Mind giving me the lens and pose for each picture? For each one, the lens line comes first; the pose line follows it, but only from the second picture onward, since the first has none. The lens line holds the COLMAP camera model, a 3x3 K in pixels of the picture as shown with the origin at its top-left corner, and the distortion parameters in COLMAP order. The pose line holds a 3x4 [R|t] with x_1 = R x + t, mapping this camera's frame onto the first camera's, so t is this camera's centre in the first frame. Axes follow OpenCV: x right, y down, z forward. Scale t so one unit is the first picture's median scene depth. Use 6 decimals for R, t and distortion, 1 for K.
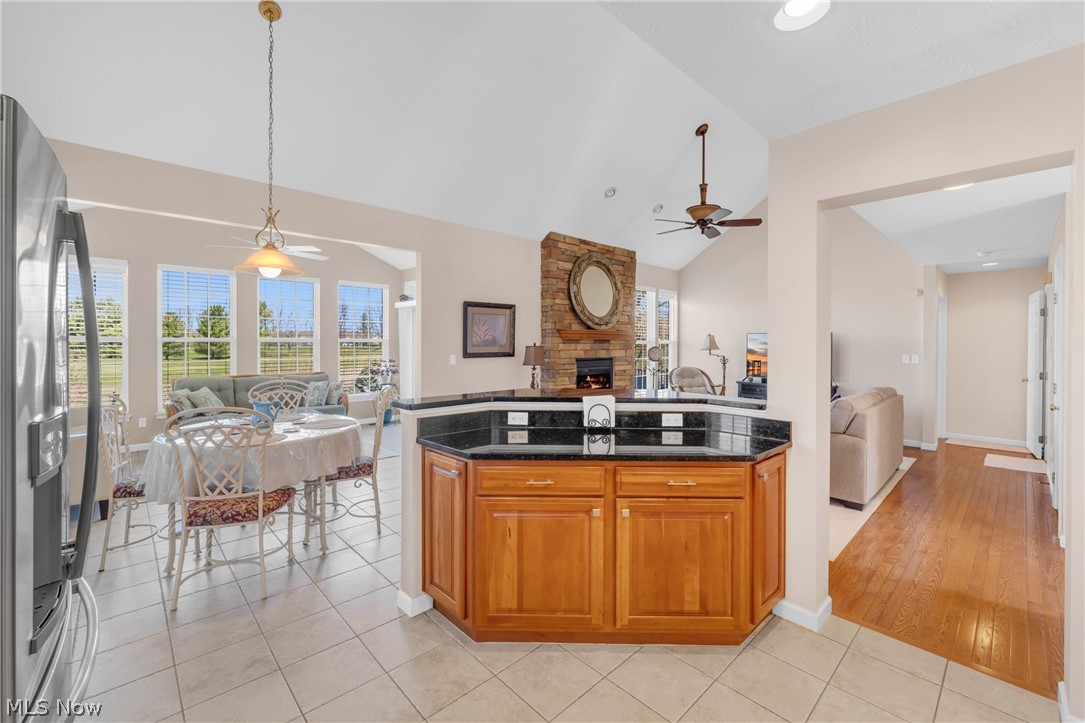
lens RADIAL K [[444.7, 0, 533.8], [0, 444.7, 345.6], [0, 0, 1]] dist [-0.002551, -0.000520]
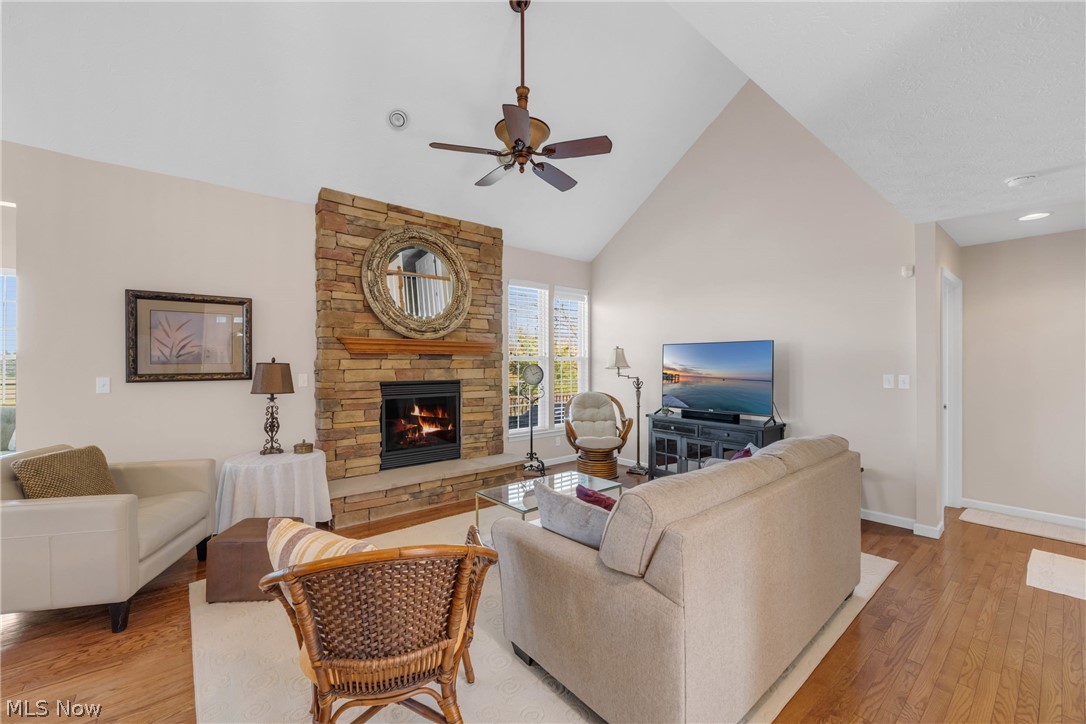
lens RADIAL K [[445.1, 0, 531.8], [0, 445.1, 362.5], [0, 0, 1]] dist [-0.002551, -0.000520]
pose [[0.998791, -0.005032, -0.048907, 0.391075], [0.004582, 0.999946, -0.009297, 0.007729], [0.048951, 0.009062, 0.998760, 0.379722]]
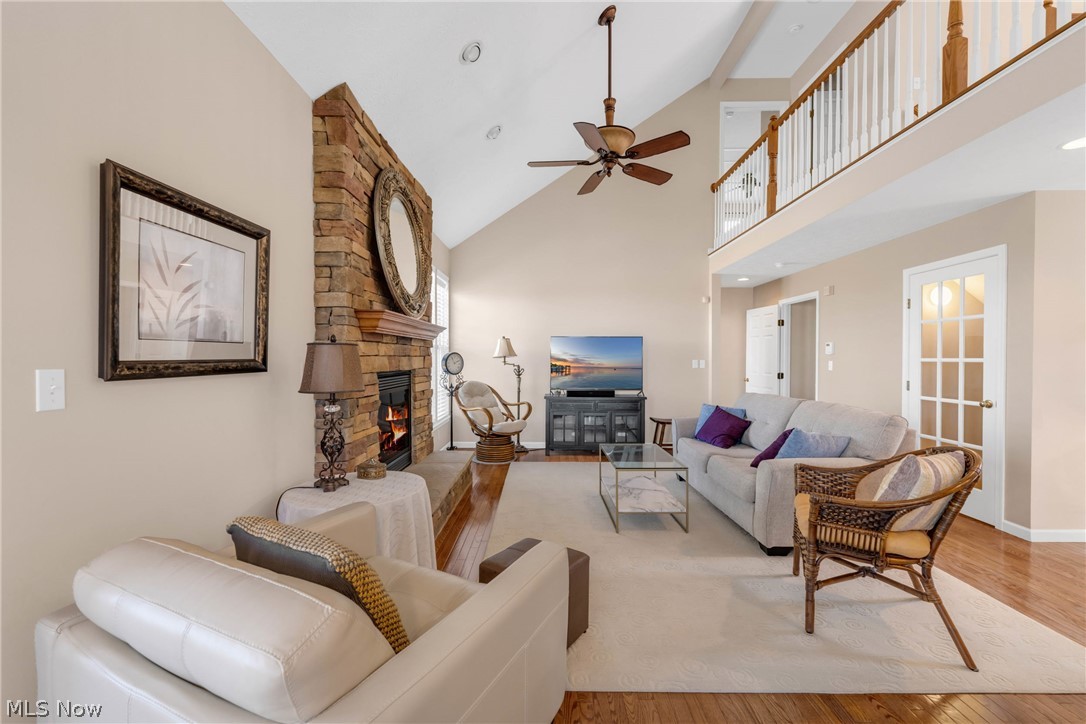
lens RADIAL K [[445.1, 0, 542.1], [0, 445.1, 359.8], [0, 0, 1]] dist [-0.002551, -0.000520]
pose [[0.677248, -0.006412, 0.735727, -0.159300], [0.004674, 0.999979, 0.004412, 0.014135], [-0.735740, 0.000451, 0.677264, 0.585035]]
